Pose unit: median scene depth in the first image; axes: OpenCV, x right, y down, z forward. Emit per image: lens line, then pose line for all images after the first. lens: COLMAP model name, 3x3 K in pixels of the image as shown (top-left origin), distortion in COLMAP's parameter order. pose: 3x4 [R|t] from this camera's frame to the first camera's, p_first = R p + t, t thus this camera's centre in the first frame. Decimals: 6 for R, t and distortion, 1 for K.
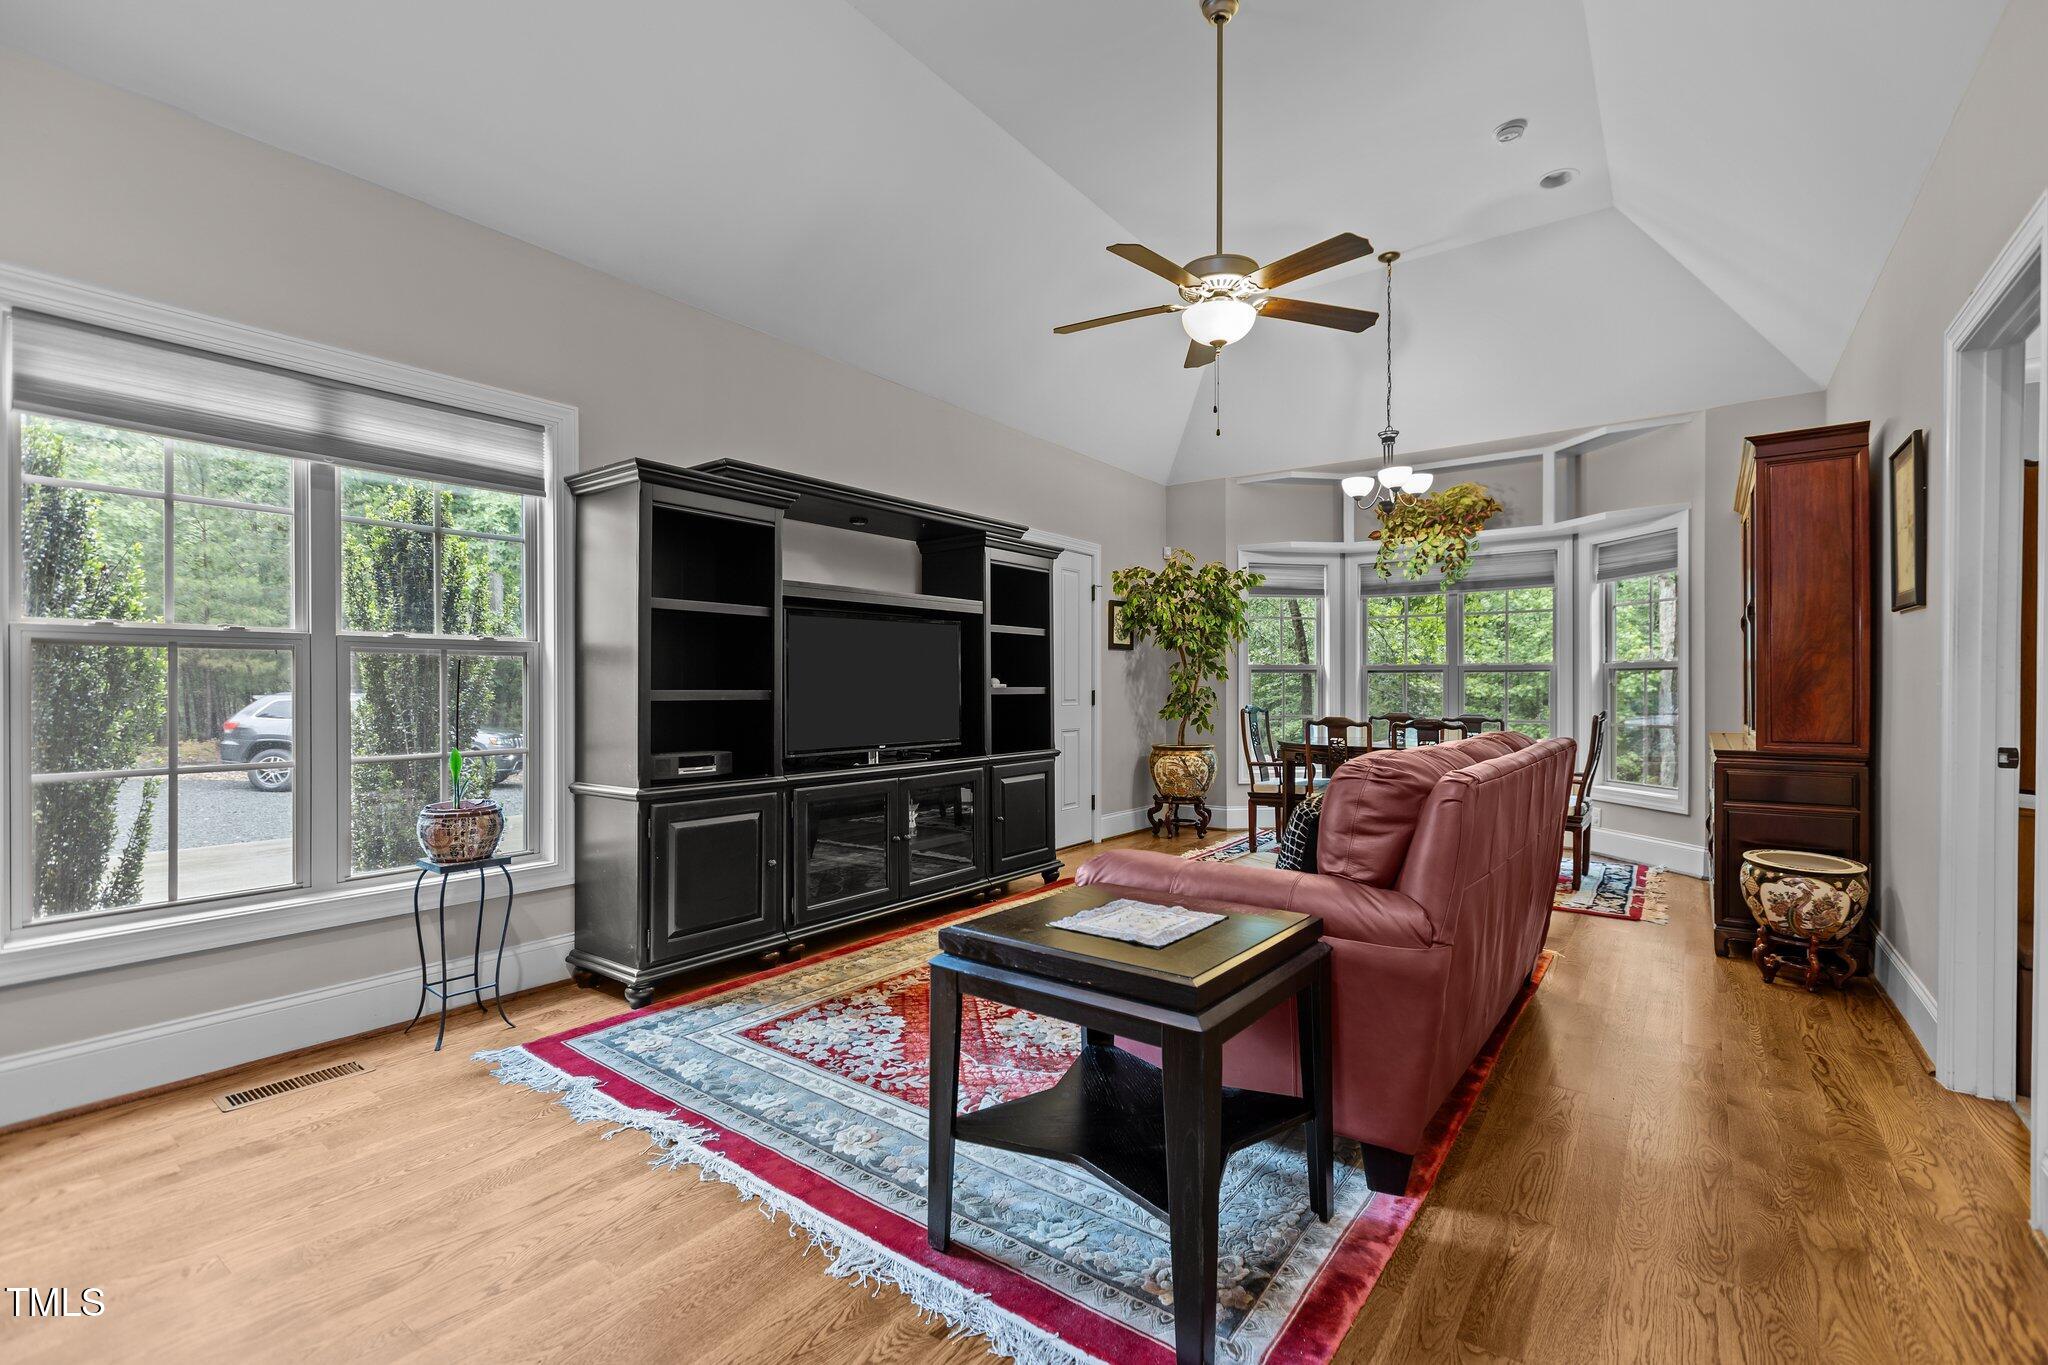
lens RADIAL K [[943.3, 0, 1024.0], [0, 943.3, 682.5], [0, 0, 1]] dist [0.001126, 0.000136]
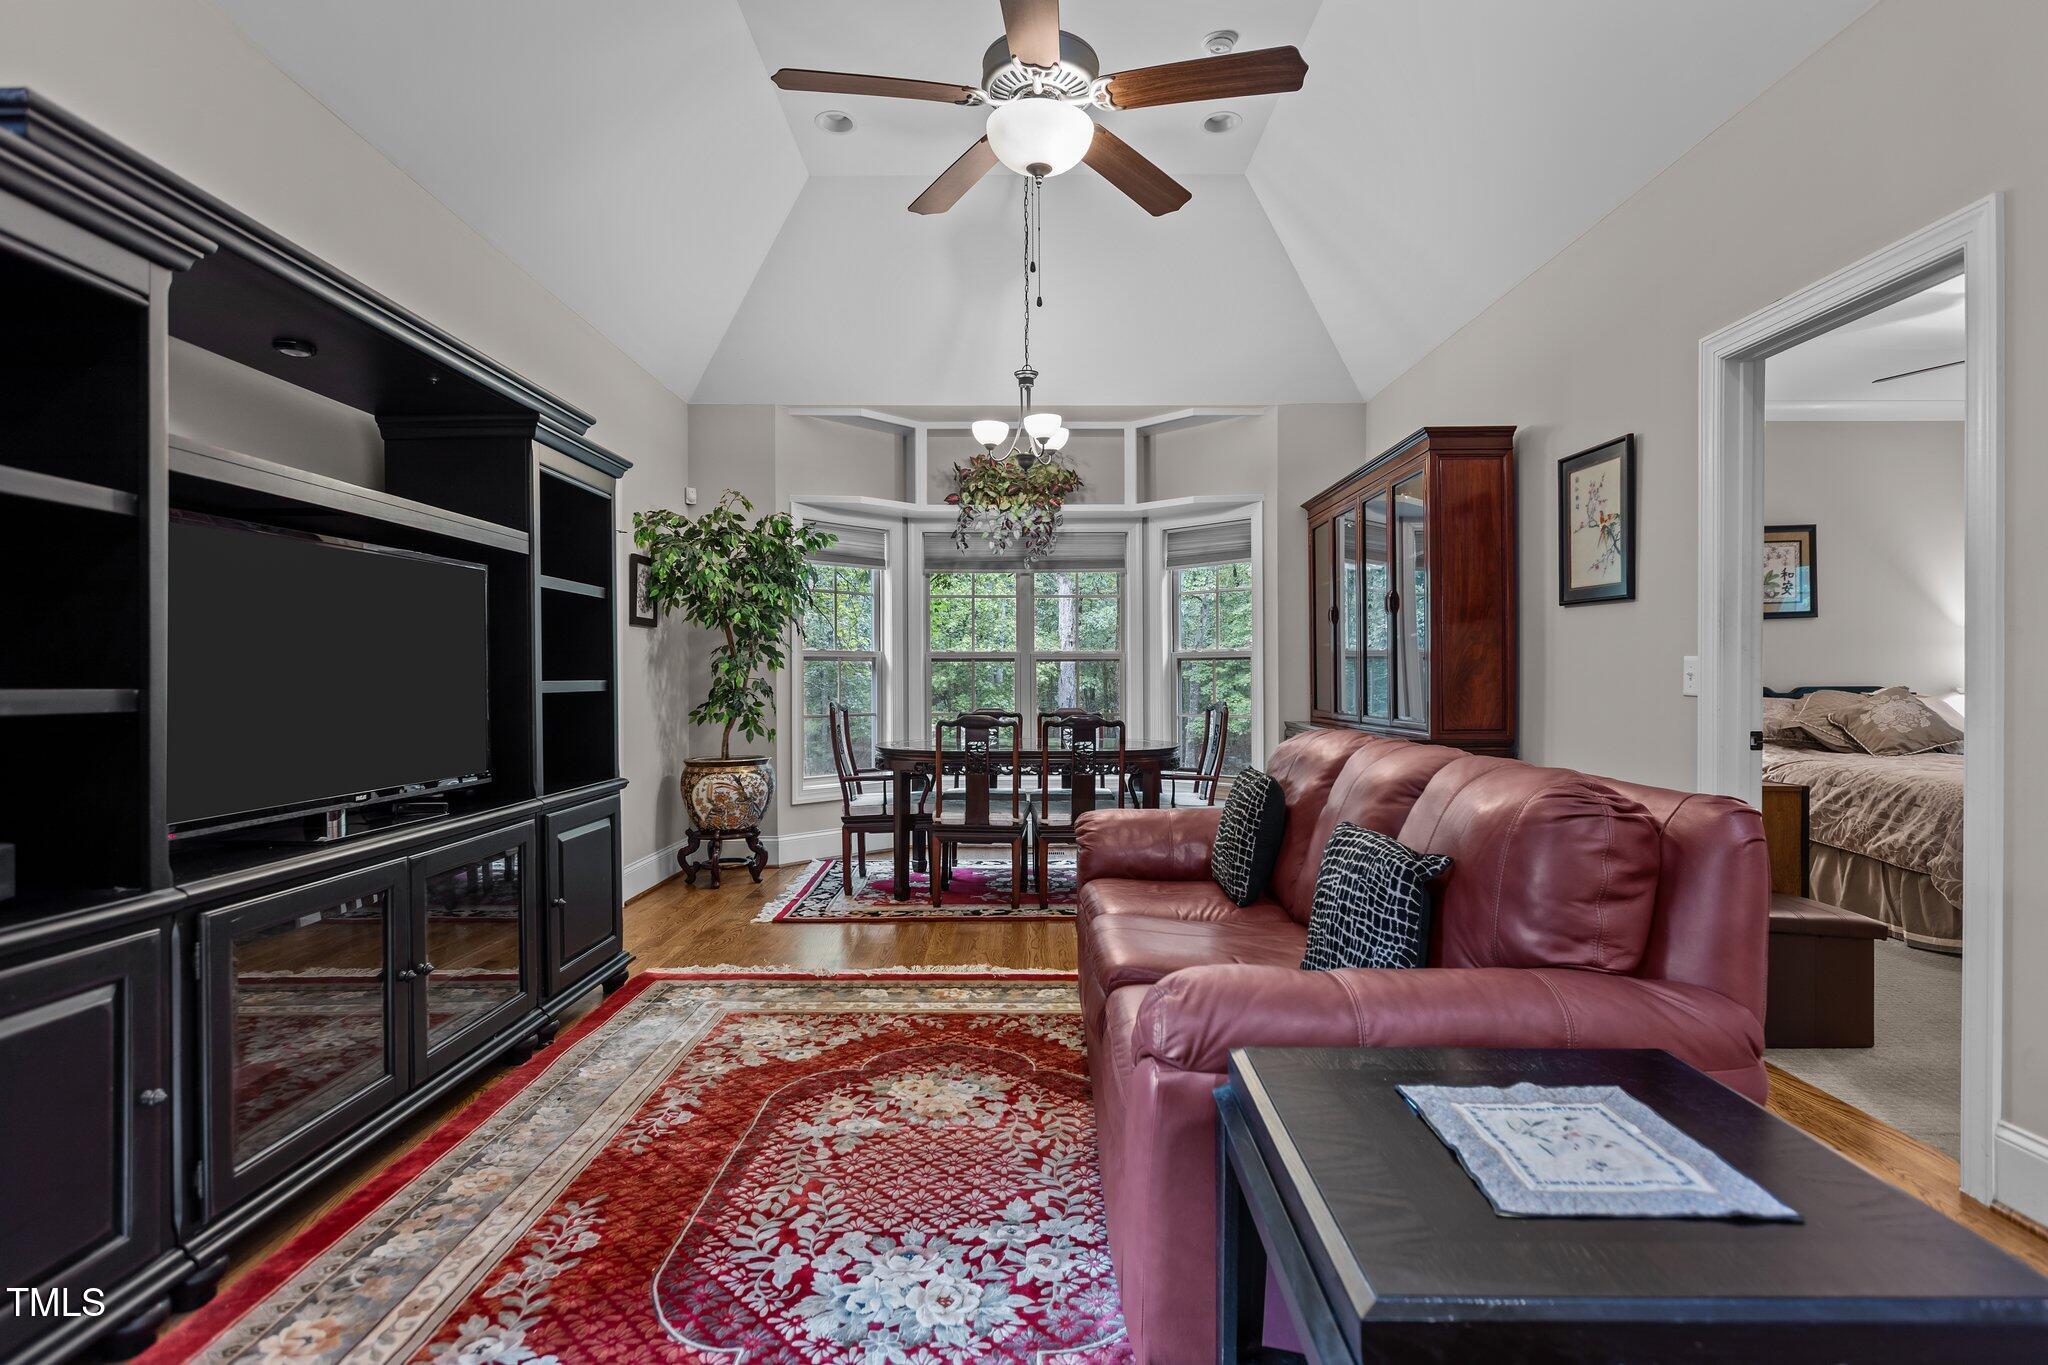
lens RADIAL K [[1027.9, 0, 1026.2], [0, 1027.9, 675.7], [0, 0, 1]] dist [0.000787, -0.000144]
pose [[0.795136, -0.002323, 0.606427, -0.164175], [0.001191, 0.999997, 0.002270, 0.000777], [-0.606430, -0.001083, 0.795136, 0.276518]]
